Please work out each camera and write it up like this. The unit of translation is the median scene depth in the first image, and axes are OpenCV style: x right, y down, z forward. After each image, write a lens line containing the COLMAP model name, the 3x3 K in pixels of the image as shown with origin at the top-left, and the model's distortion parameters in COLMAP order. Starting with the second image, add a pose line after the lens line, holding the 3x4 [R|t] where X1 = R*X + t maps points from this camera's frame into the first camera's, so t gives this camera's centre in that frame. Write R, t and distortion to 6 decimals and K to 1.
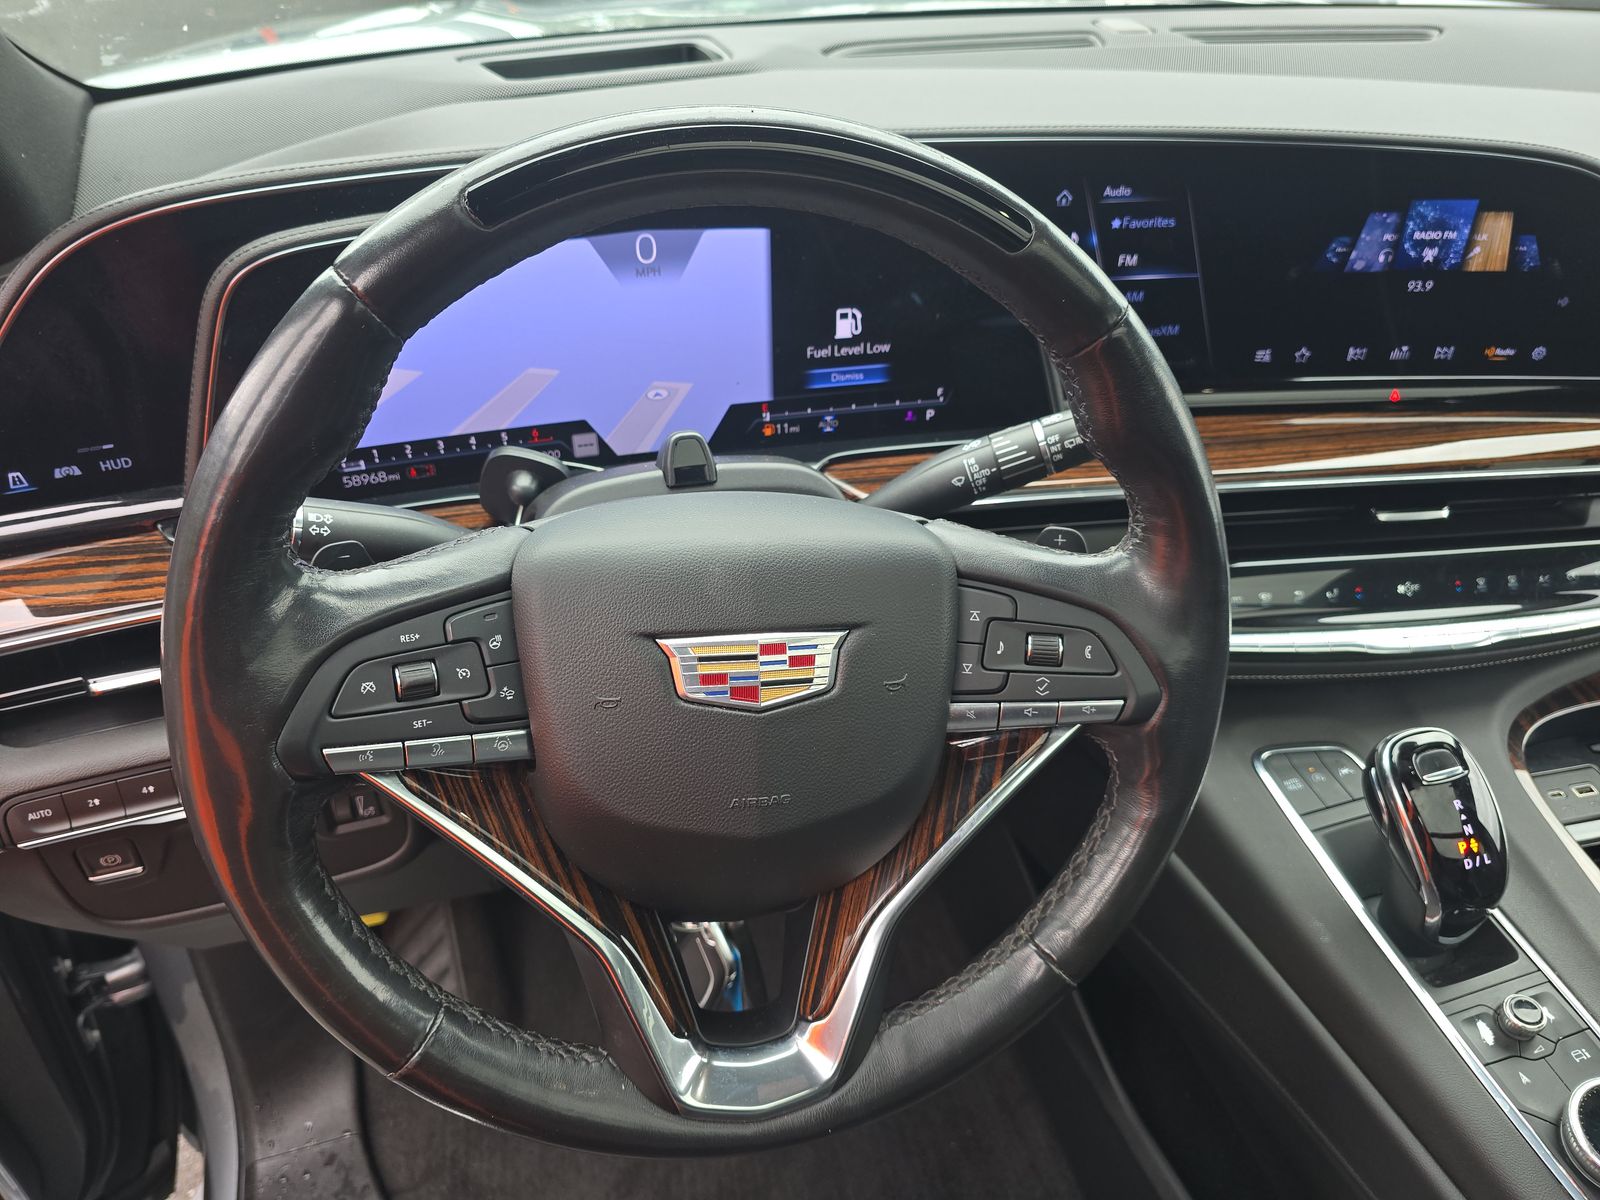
lens RADIAL K [[1092.2, 0, 800.0], [0, 1092.2, 600.0], [0, 0, 1]] dist [0.041570, -0.055623]
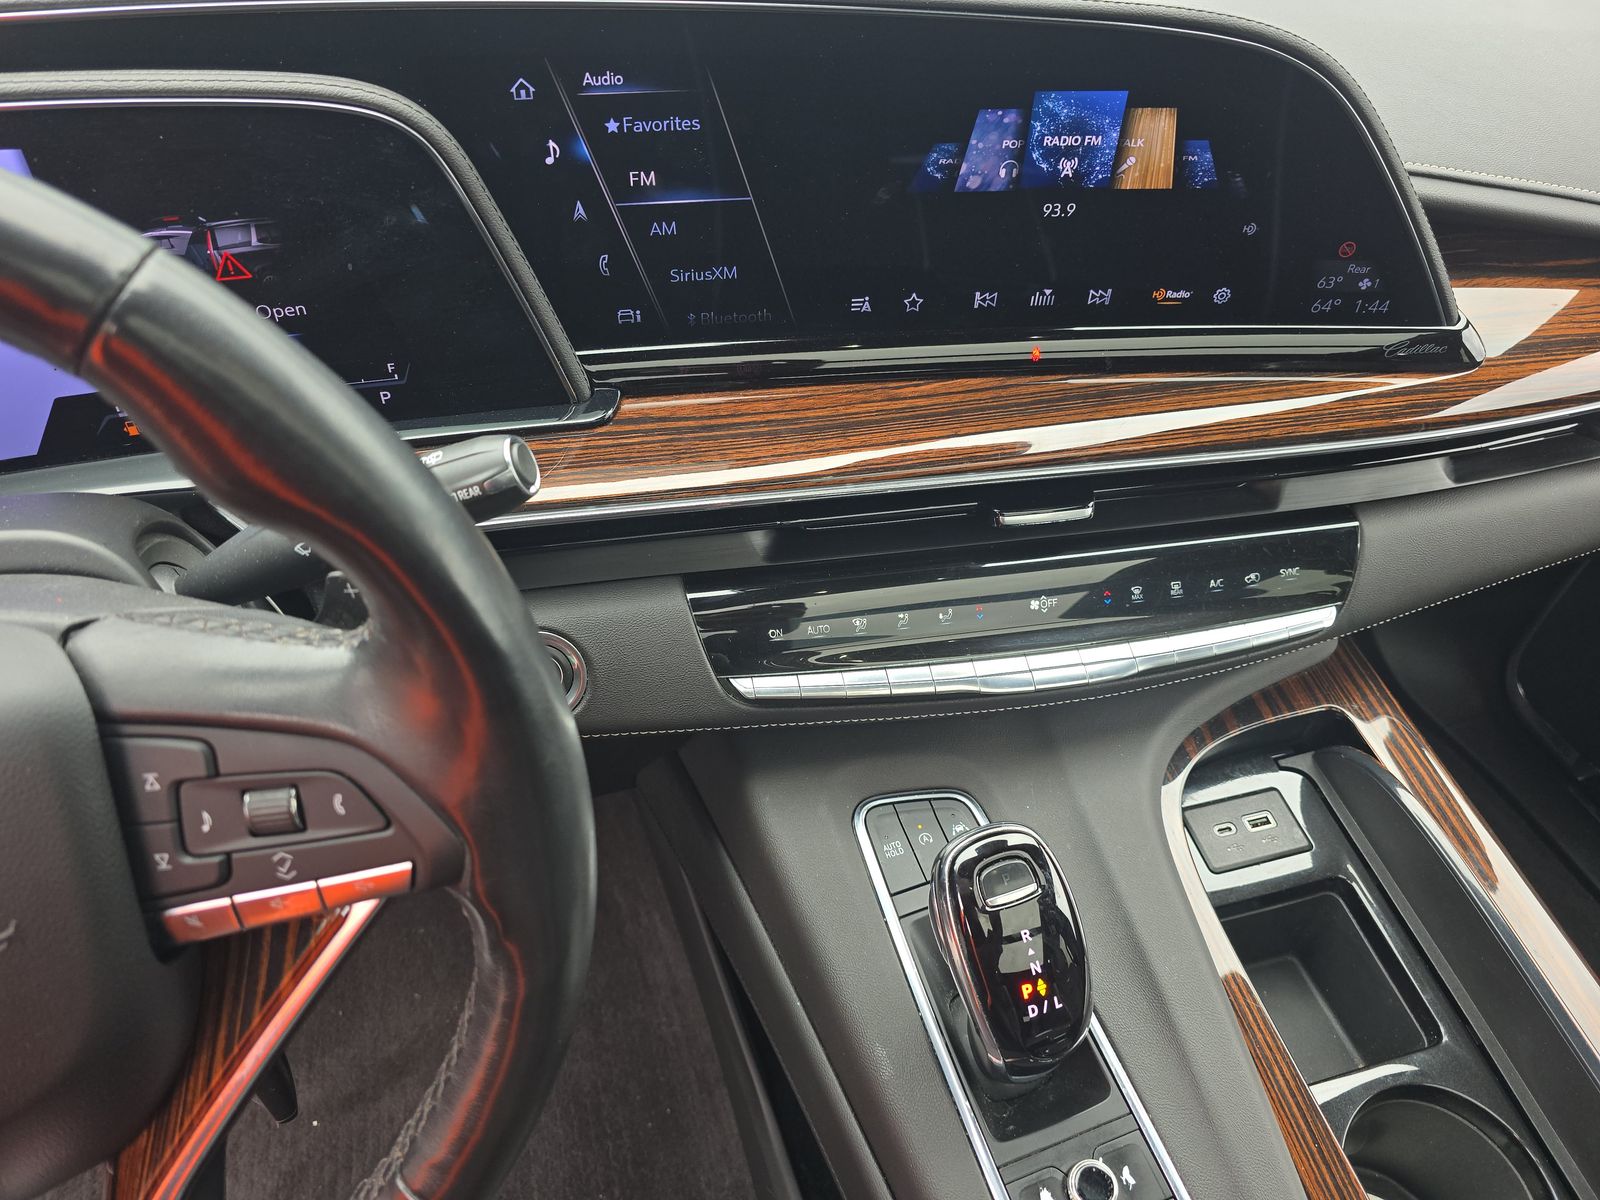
lens RADIAL K [[1092.2, 0, 800.0], [0, 1092.2, 600.0], [0, 0, 1]] dist [0.041570, -0.055623]
pose [[0.996880, -0.028772, 0.073495, 0.323483], [0.015274, 0.983909, 0.178016, -0.159251], [-0.077434, -0.176338, 0.981279, 0.241674]]
